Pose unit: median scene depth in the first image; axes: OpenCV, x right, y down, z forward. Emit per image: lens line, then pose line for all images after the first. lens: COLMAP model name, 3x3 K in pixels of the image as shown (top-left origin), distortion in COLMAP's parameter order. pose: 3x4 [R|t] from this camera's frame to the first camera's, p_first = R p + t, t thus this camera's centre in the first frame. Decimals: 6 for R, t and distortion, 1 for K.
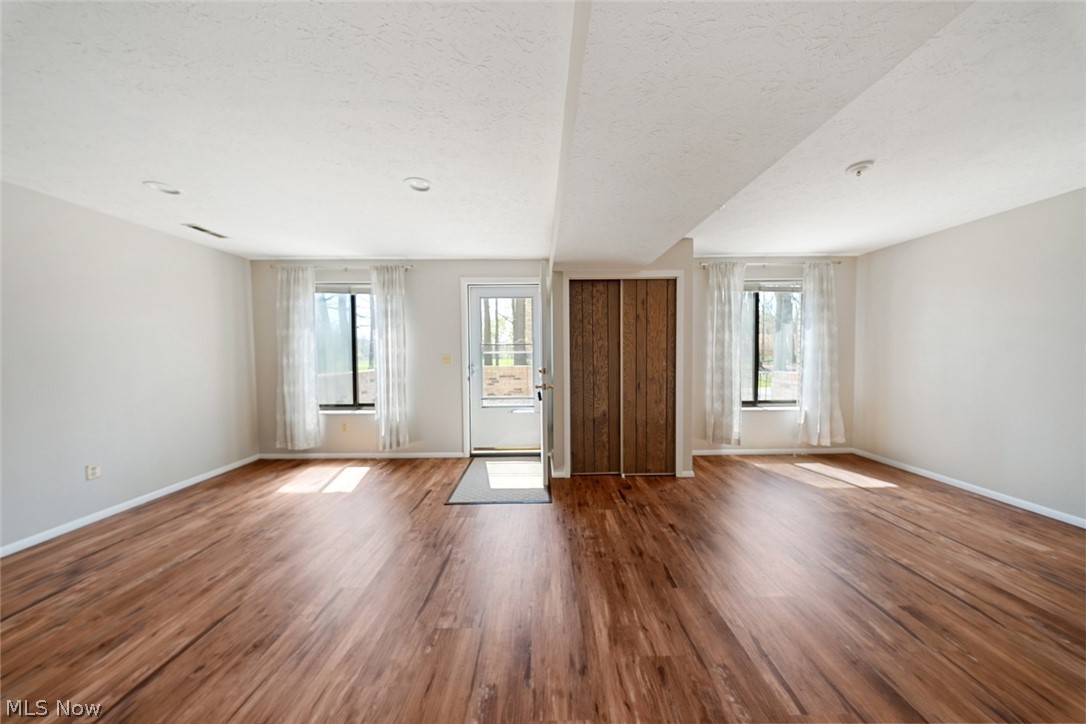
lens RADIAL K [[308.6, 0, 539.0], [0, 308.6, 360.8], [0, 0, 1]] dist [0.000882, 0.000009]
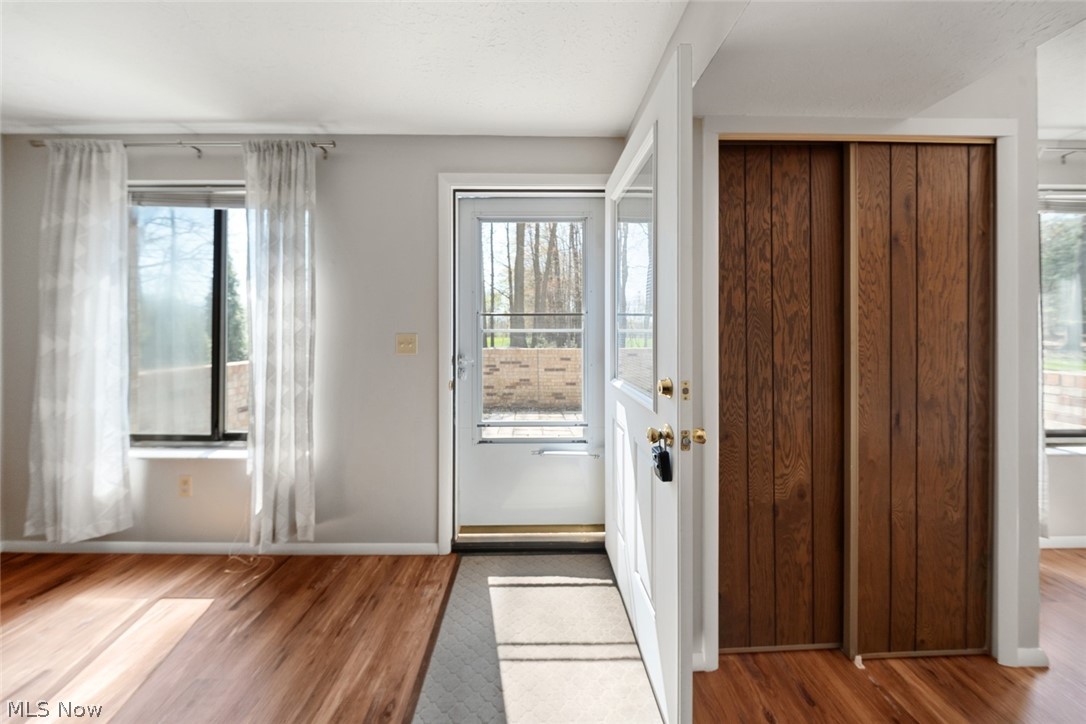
lens RADIAL K [[309.3, 0, 541.0], [0, 309.3, 329.1], [0, 0, 1]] dist [-0.000508, -0.000053]
pose [[0.999569, 0.008120, 0.028199, -0.107141], [-0.007195, 0.999437, -0.032766, -0.013851], [-0.028449, 0.032549, 0.999065, 0.527183]]
